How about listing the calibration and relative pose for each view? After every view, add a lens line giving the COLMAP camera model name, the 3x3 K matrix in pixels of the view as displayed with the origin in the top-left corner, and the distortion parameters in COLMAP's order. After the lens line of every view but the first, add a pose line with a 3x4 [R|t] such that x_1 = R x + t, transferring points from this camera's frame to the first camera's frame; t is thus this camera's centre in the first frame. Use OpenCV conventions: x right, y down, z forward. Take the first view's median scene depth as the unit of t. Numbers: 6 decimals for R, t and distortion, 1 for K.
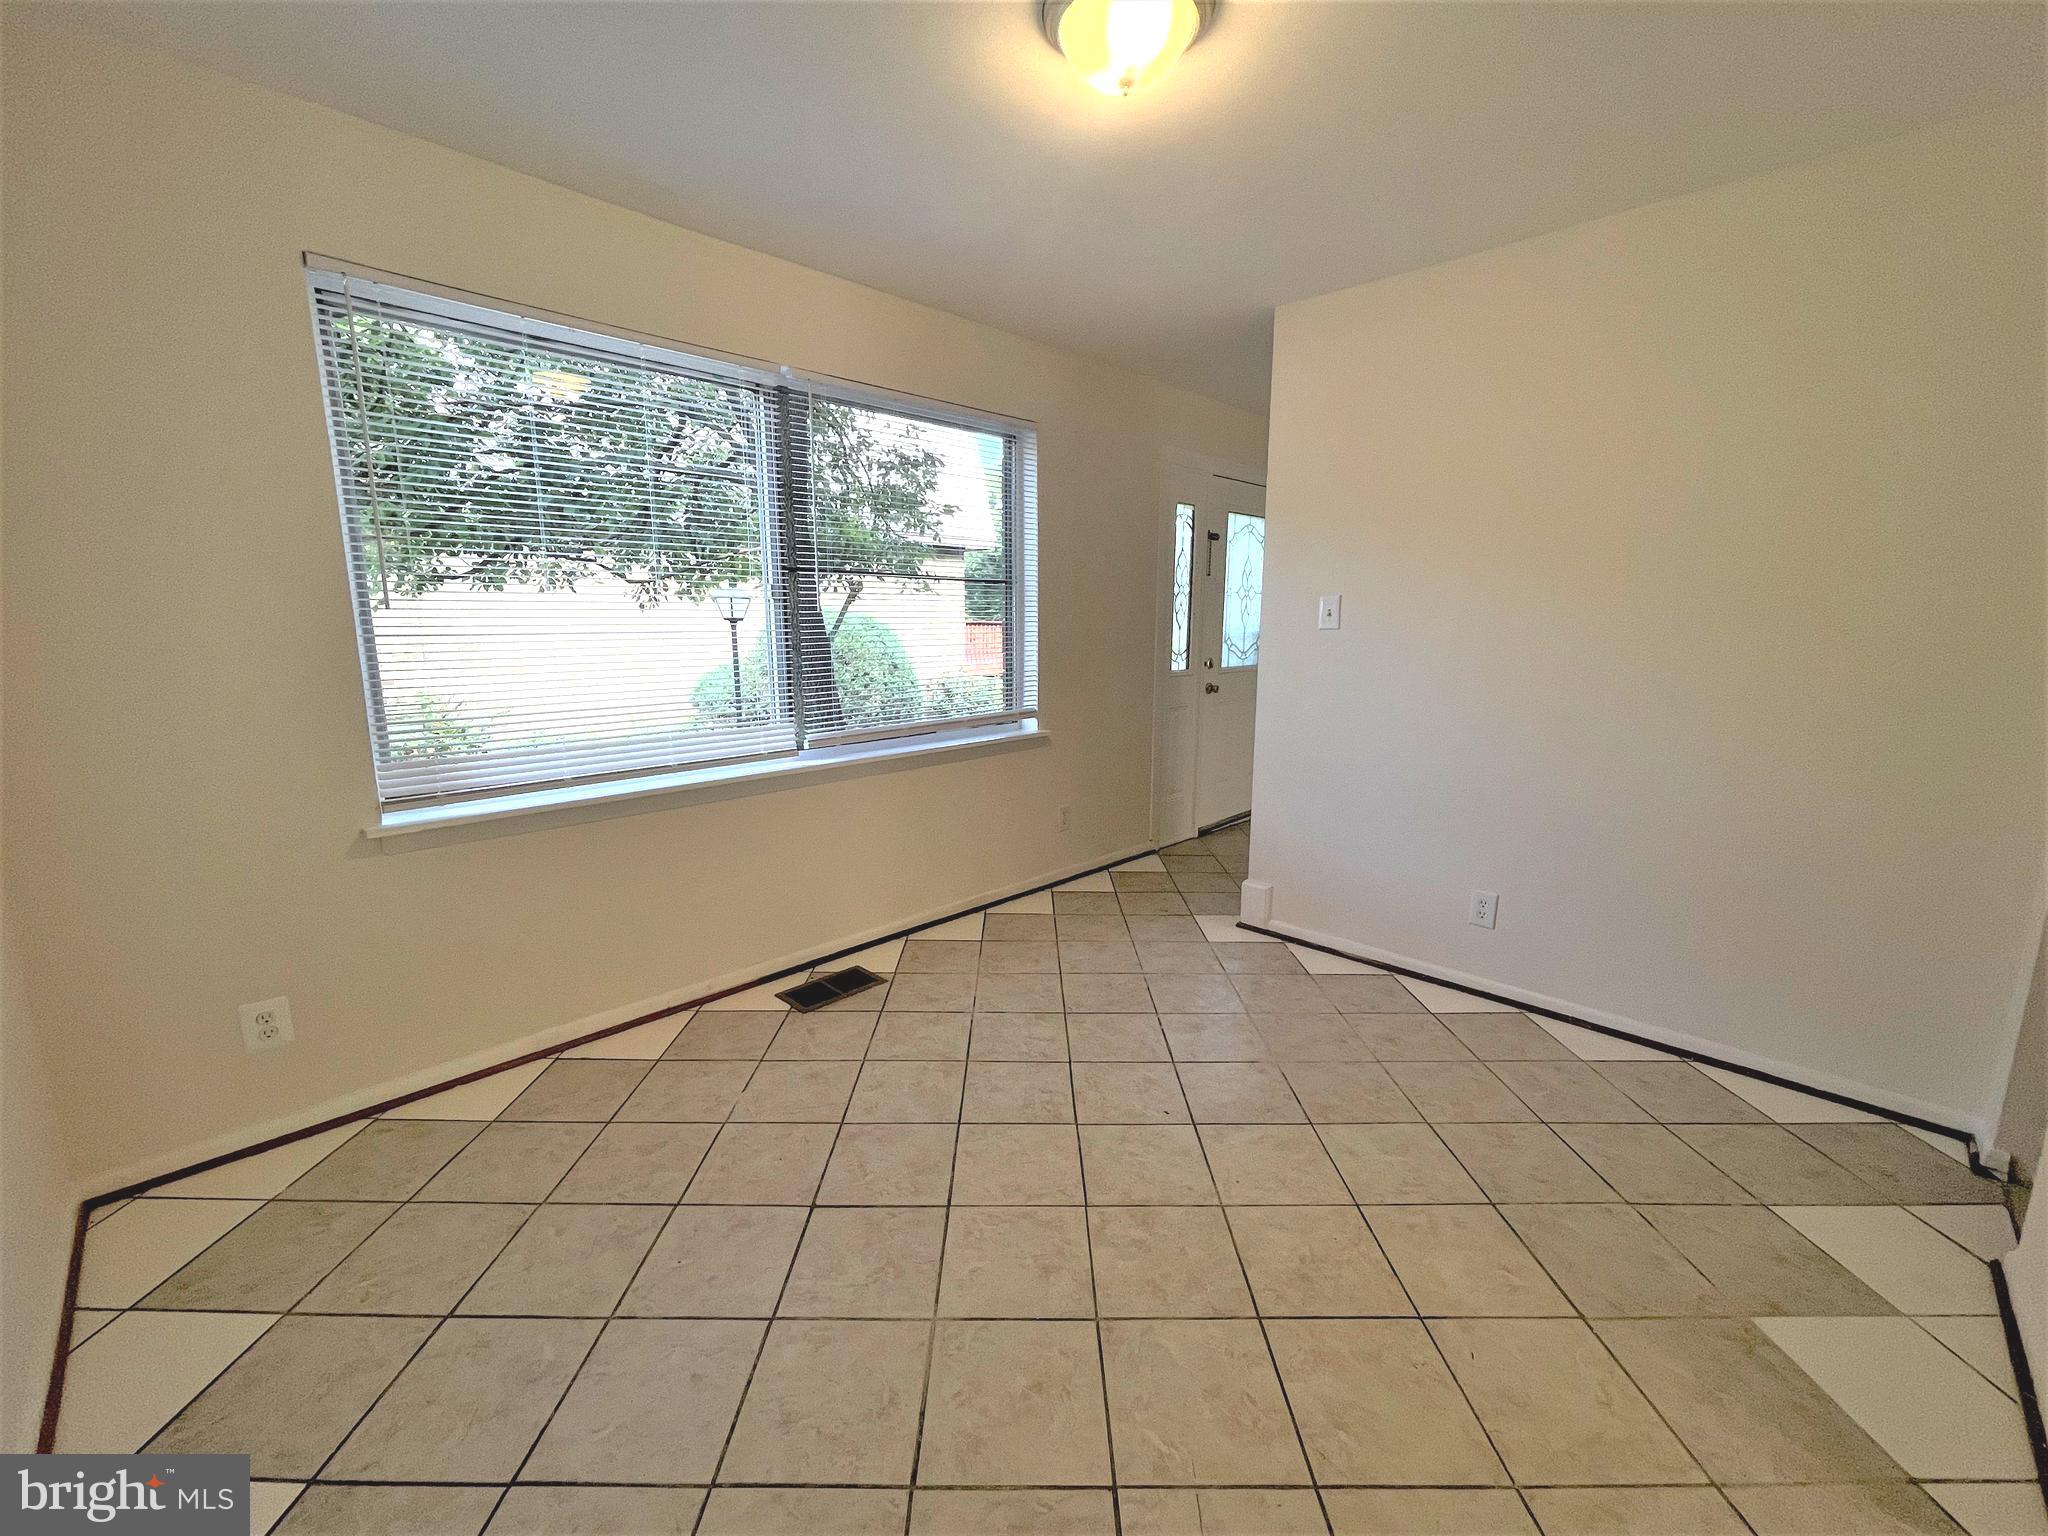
lens RADIAL K [[830.6, 0, 1023.0], [0, 830.6, 763.1], [0, 0, 1]] dist [-0.002576, -0.000226]
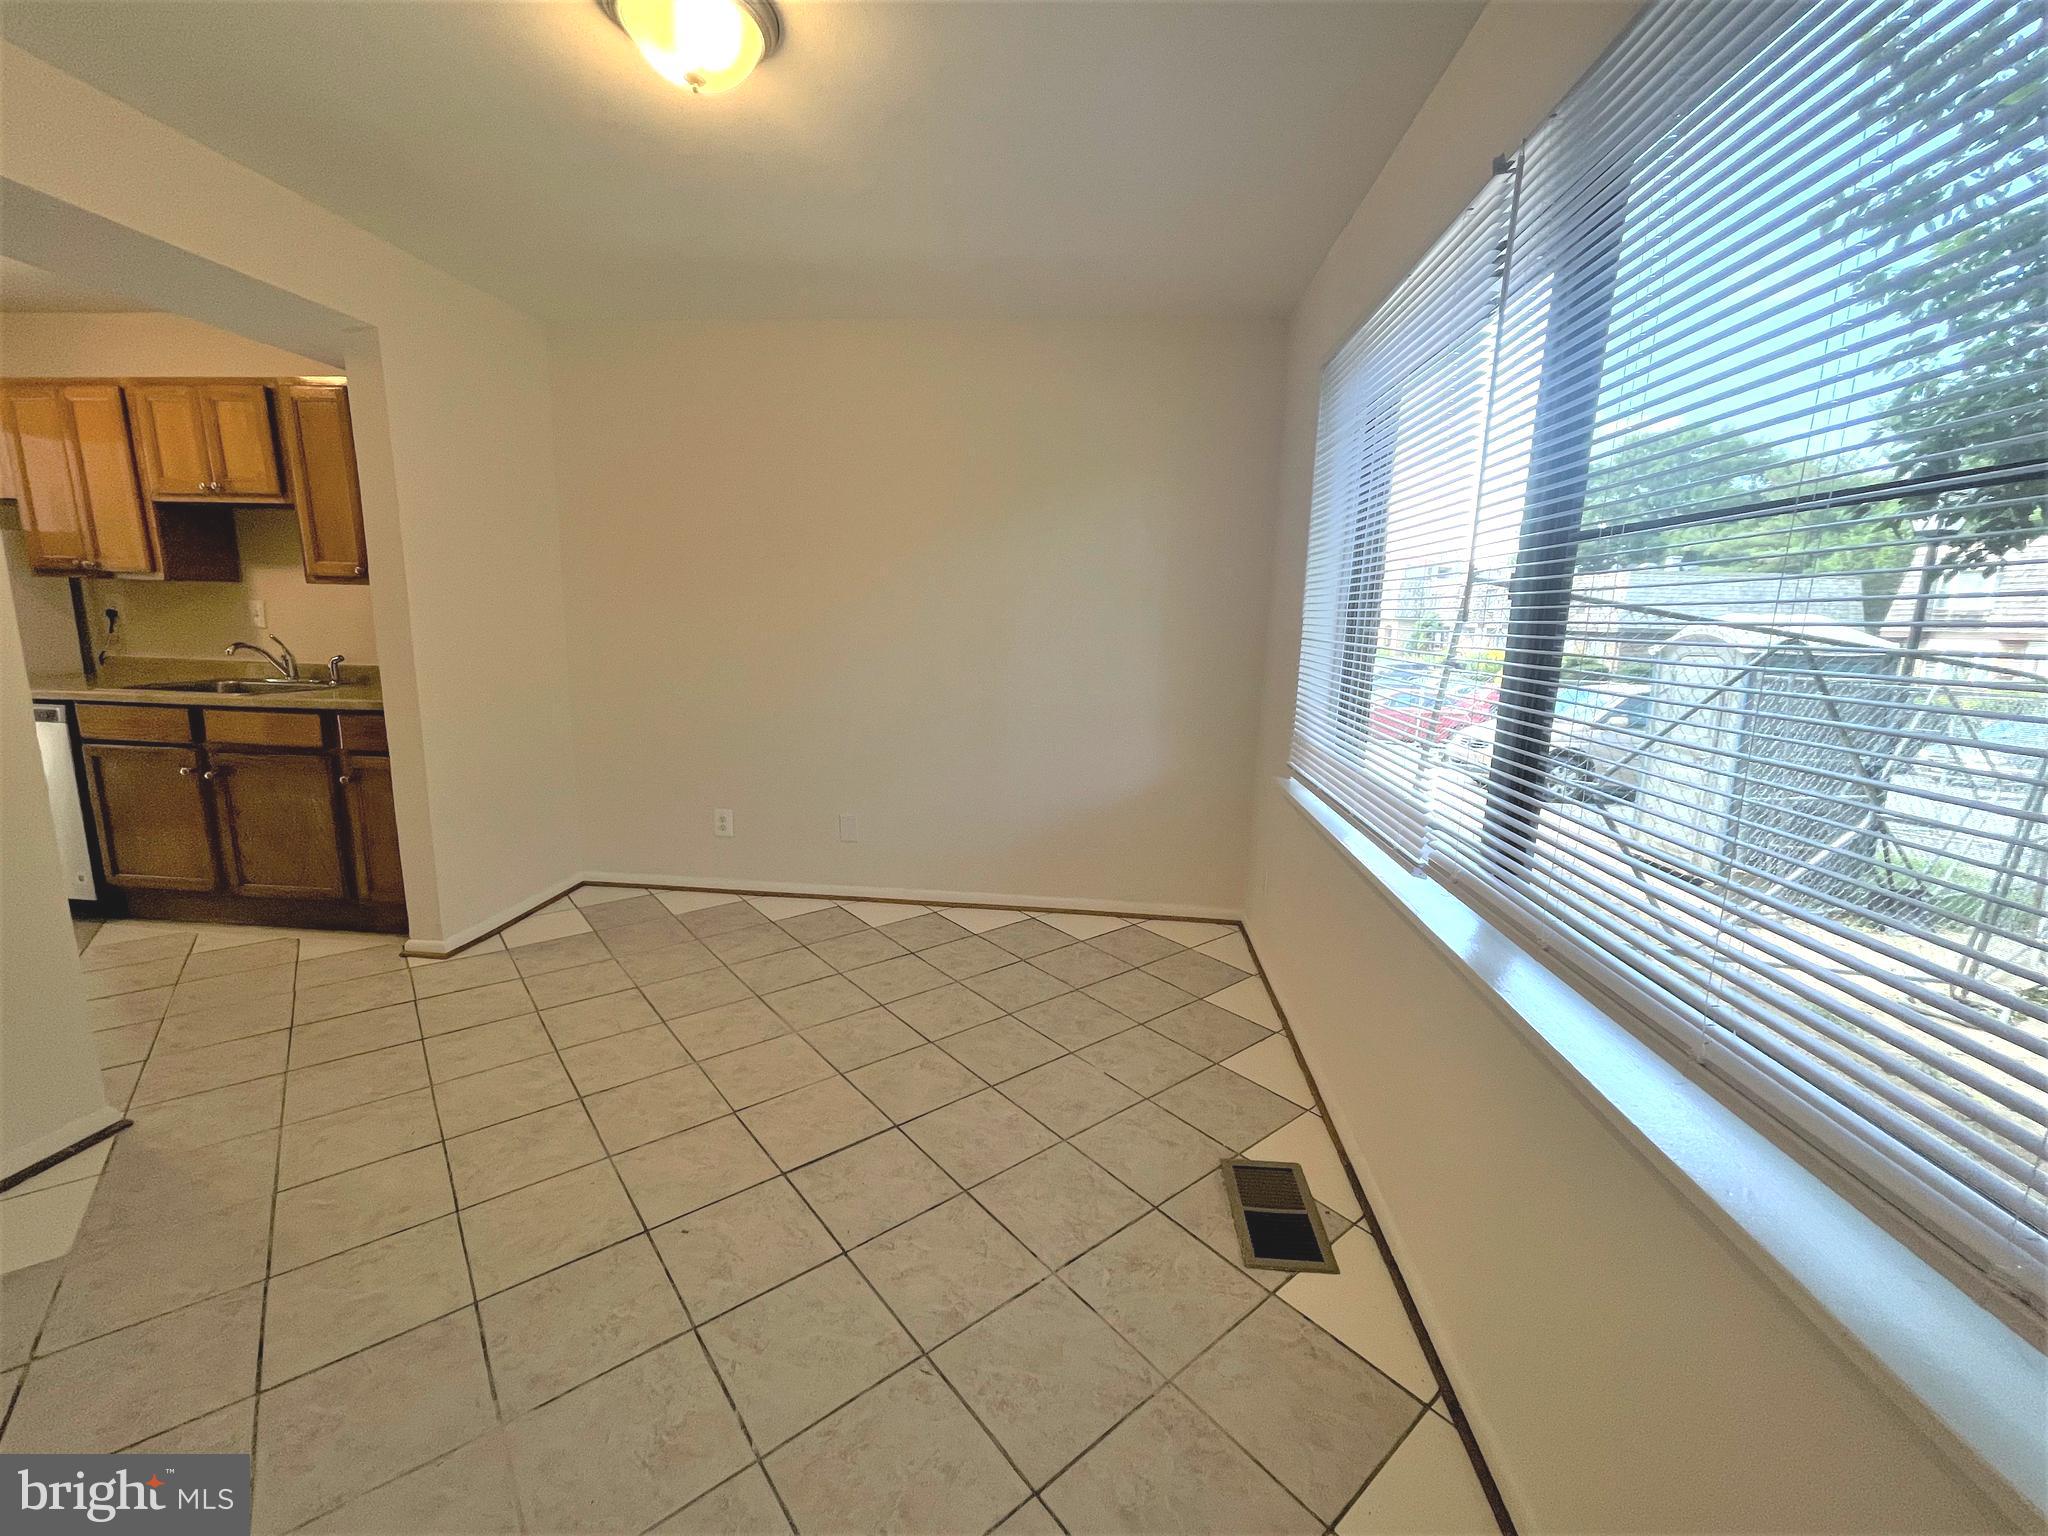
lens RADIAL K [[830.6, 0, 1023.0], [0, 830.6, 763.1], [0, 0, 1]] dist [-0.002576, -0.000226]
pose [[-0.774684, 0.094079, -0.625311, 0.360964], [-0.135008, 0.941462, 0.308903, -0.281939], [0.617768, 0.323725, -0.716635, 1.560634]]
